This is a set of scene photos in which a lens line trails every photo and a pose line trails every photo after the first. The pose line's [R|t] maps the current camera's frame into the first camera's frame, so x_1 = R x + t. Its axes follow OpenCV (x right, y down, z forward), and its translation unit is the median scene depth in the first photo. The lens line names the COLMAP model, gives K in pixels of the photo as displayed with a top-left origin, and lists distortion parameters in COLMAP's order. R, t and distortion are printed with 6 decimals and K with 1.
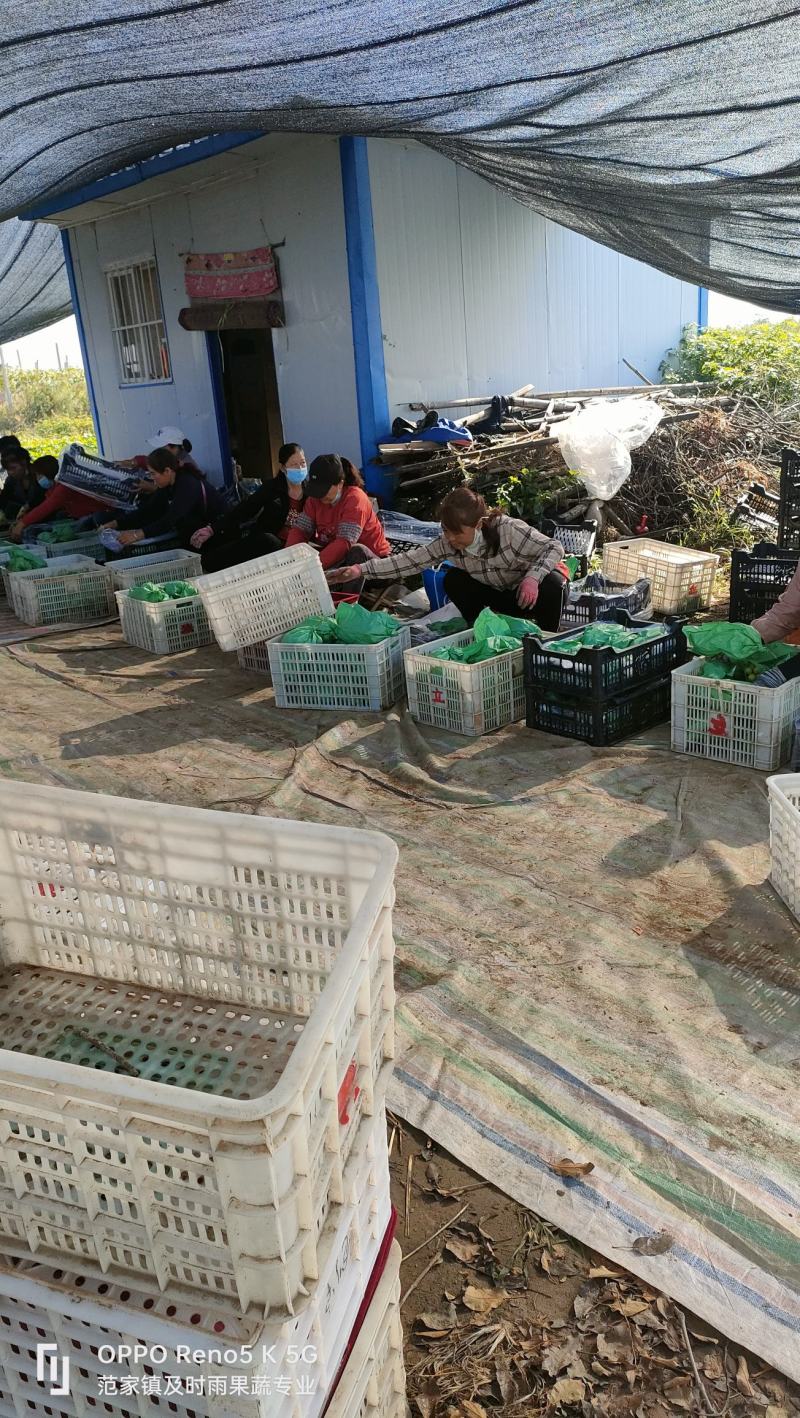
lens RADIAL K [[972.7, 0, 360.8], [0, 972.7, 708.1], [0, 0, 1]] dist [0.064670, -0.094861]
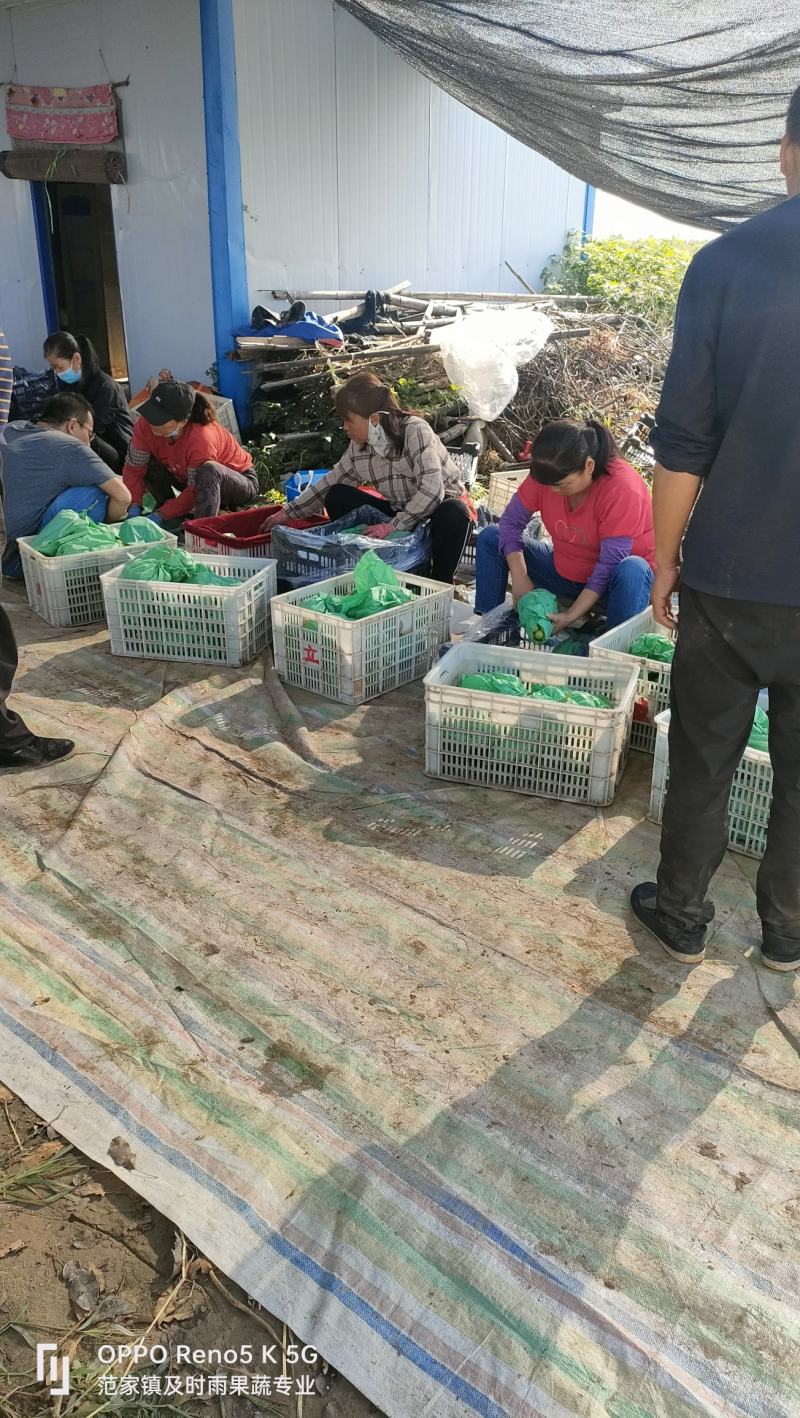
lens RADIAL K [[972.7, 0, 360.8], [0, 972.7, 708.1], [0, 0, 1]] dist [0.064670, -0.094861]
pose [[0.986675, 0.018797, 0.161614, -0.007902], [-0.034364, 0.994972, 0.094072, -0.028622], [-0.159033, -0.098372, 0.982360, 0.100314]]
